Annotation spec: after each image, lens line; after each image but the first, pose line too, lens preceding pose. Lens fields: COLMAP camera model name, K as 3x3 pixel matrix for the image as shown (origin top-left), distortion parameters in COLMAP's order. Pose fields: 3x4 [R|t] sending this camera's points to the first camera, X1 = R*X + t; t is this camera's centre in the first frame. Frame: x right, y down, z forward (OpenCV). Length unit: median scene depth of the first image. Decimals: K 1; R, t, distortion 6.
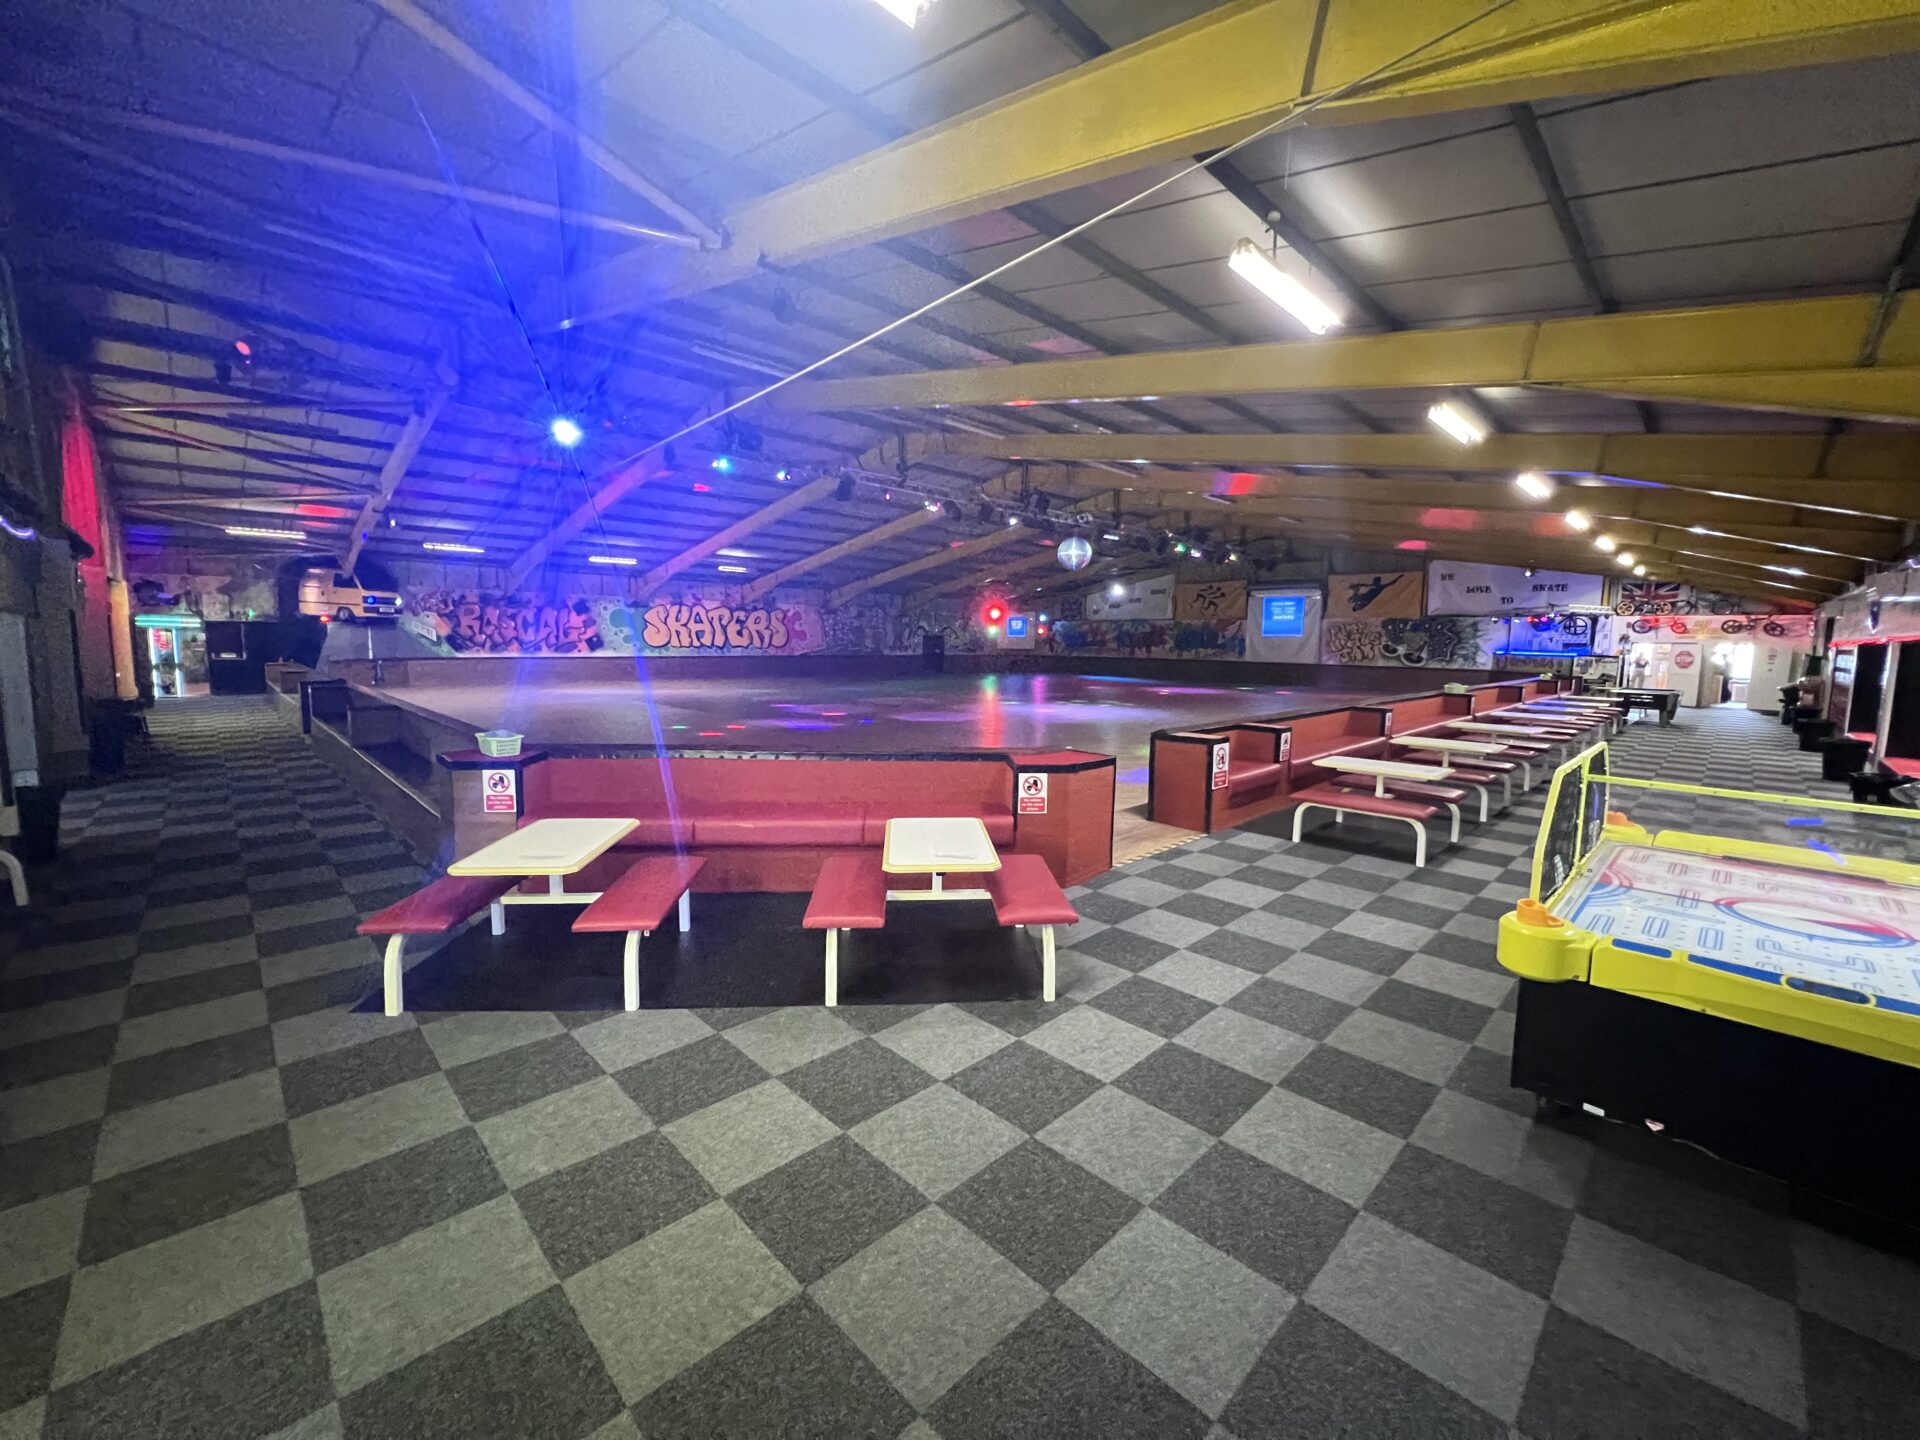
lens RADIAL K [[769.5, 0, 962.6], [0, 769.5, 714.6], [0, 0, 1]] dist [-0.003082, -0.000128]
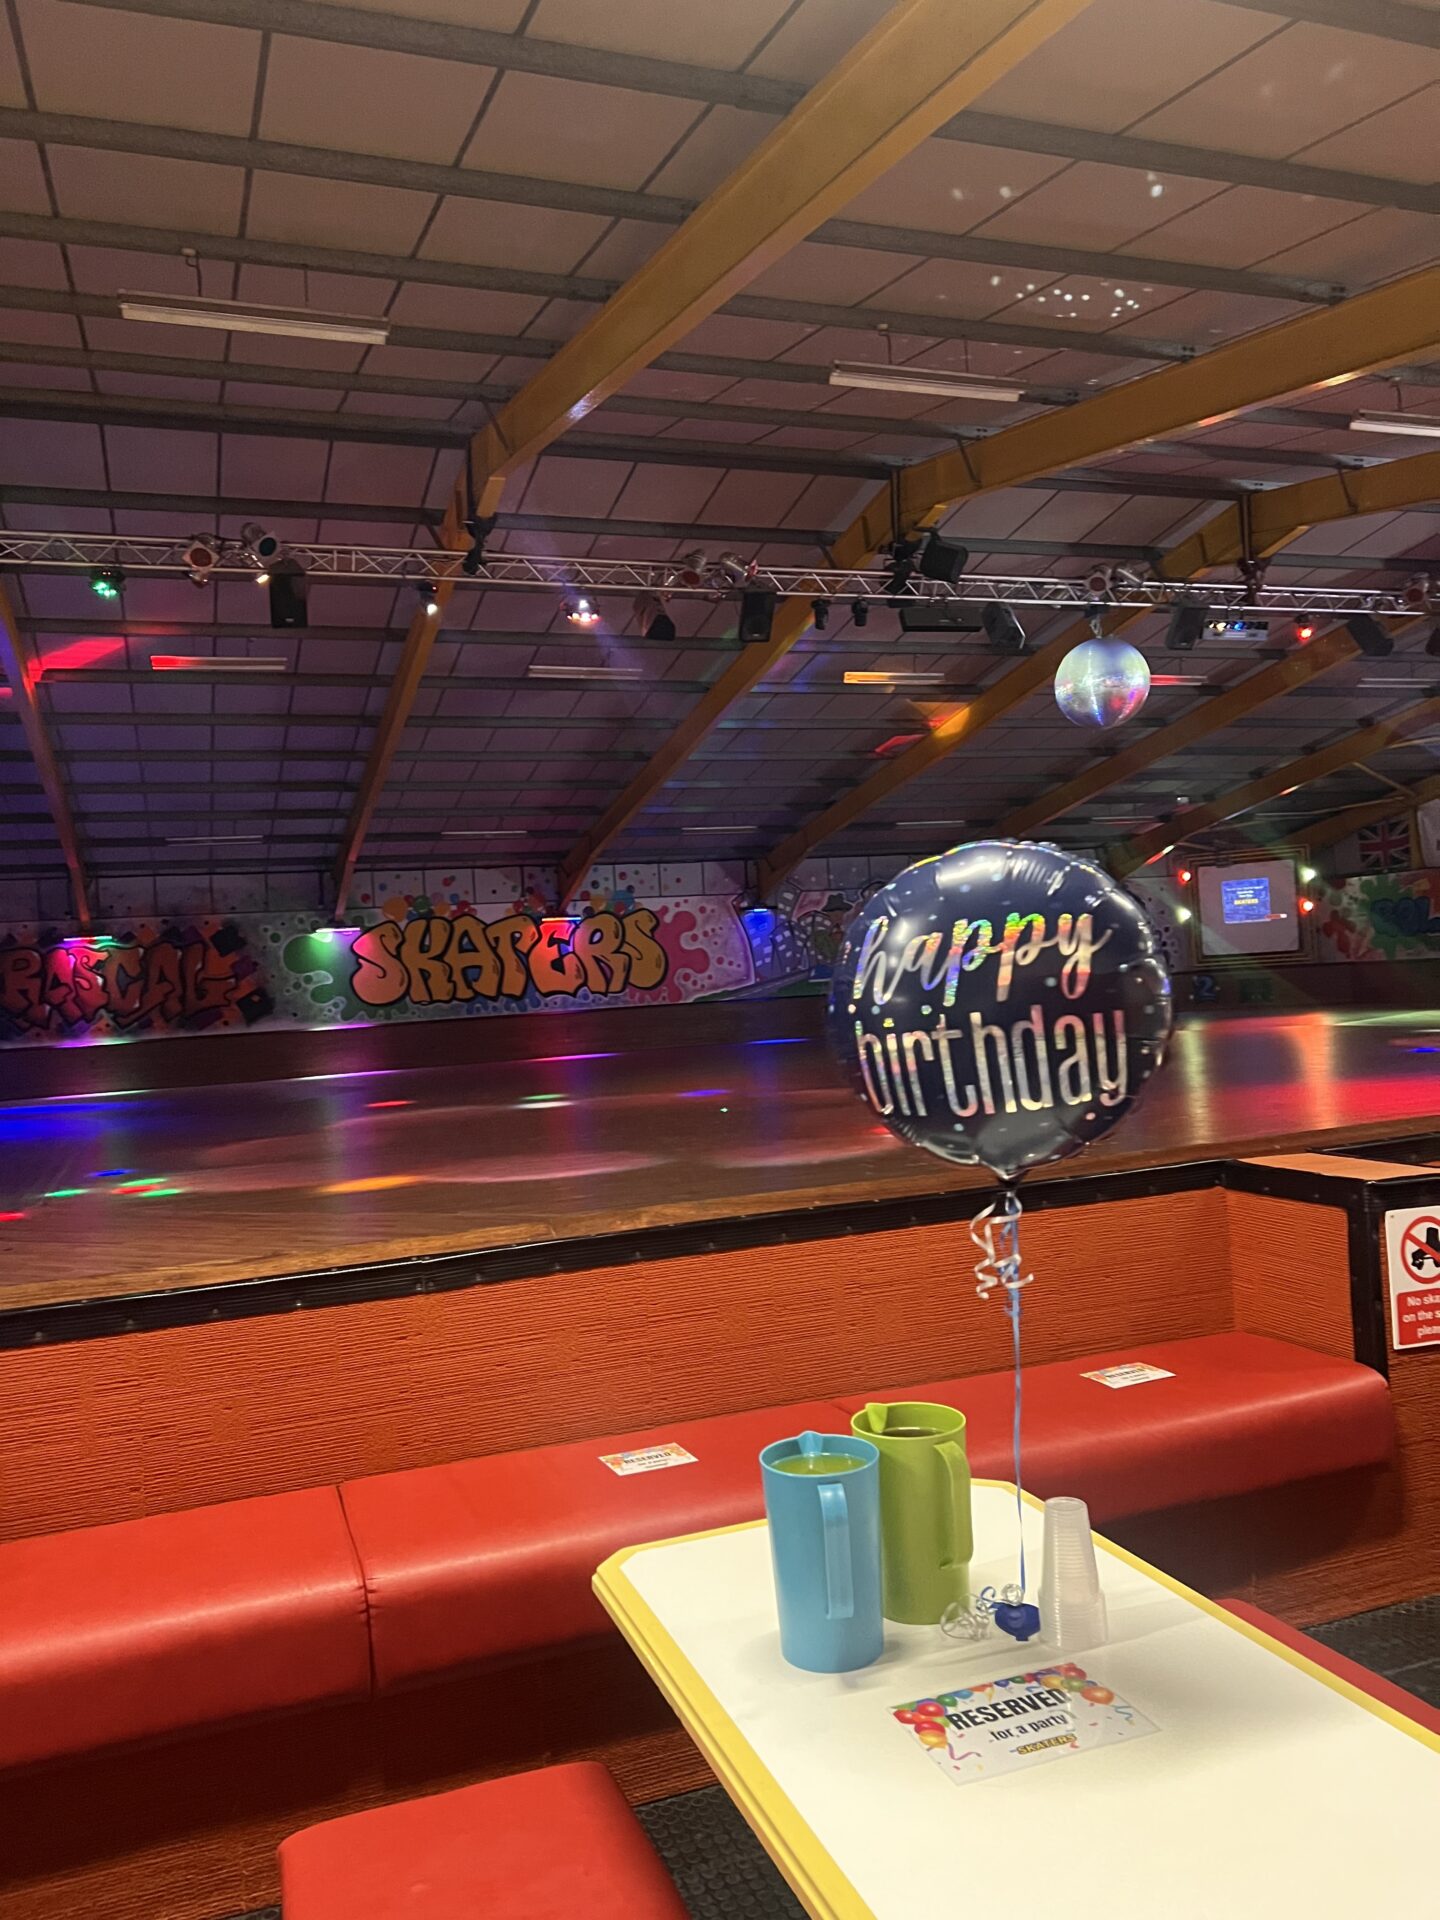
lens RADIAL K [[1442.6, 0, 719.5], [0, 1442.6, 967.9], [0, 0, 1]] dist [0.060038, 0.001713]
pose [[0.903381, -0.072603, -0.422649, 0.190003], [0.032119, 0.994251, -0.102141, -0.008224], [0.427635, 0.078697, 0.900519, 0.225997]]
